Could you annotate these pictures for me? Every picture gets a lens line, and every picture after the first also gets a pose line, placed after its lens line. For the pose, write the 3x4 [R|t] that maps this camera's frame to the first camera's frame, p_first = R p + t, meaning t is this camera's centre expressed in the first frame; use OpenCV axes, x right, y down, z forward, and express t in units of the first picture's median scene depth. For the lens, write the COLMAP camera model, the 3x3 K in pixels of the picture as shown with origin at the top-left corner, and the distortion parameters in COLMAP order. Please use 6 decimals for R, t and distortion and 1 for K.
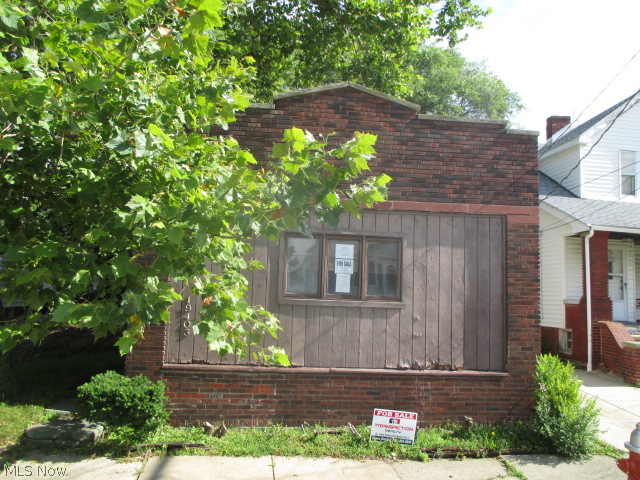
lens RADIAL K [[530.1, 0, 320.5], [0, 530.1, 239.8], [0, 0, 1]] dist [0.007348, -0.005116]
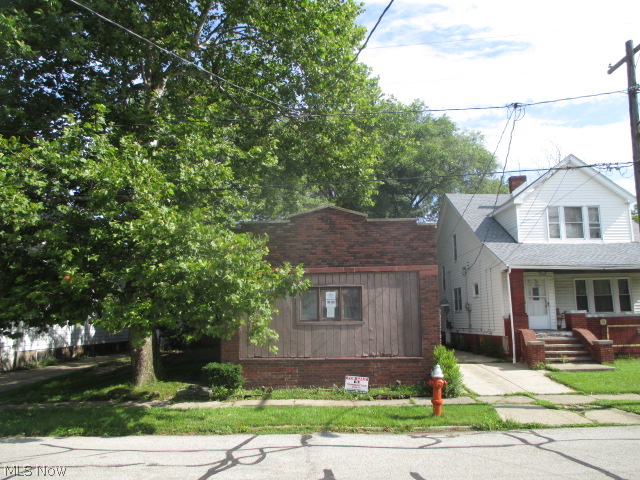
lens RADIAL K [[530.1, 0, 319.5], [0, 530.1, 240.0], [0, 0, 1]] dist [0.007348, -0.005116]
pose [[0.992844, -0.061322, -0.102473, 0.211042], [0.055864, 0.996905, -0.055314, -0.072720], [0.105548, 0.049194, 0.993197, -0.883402]]
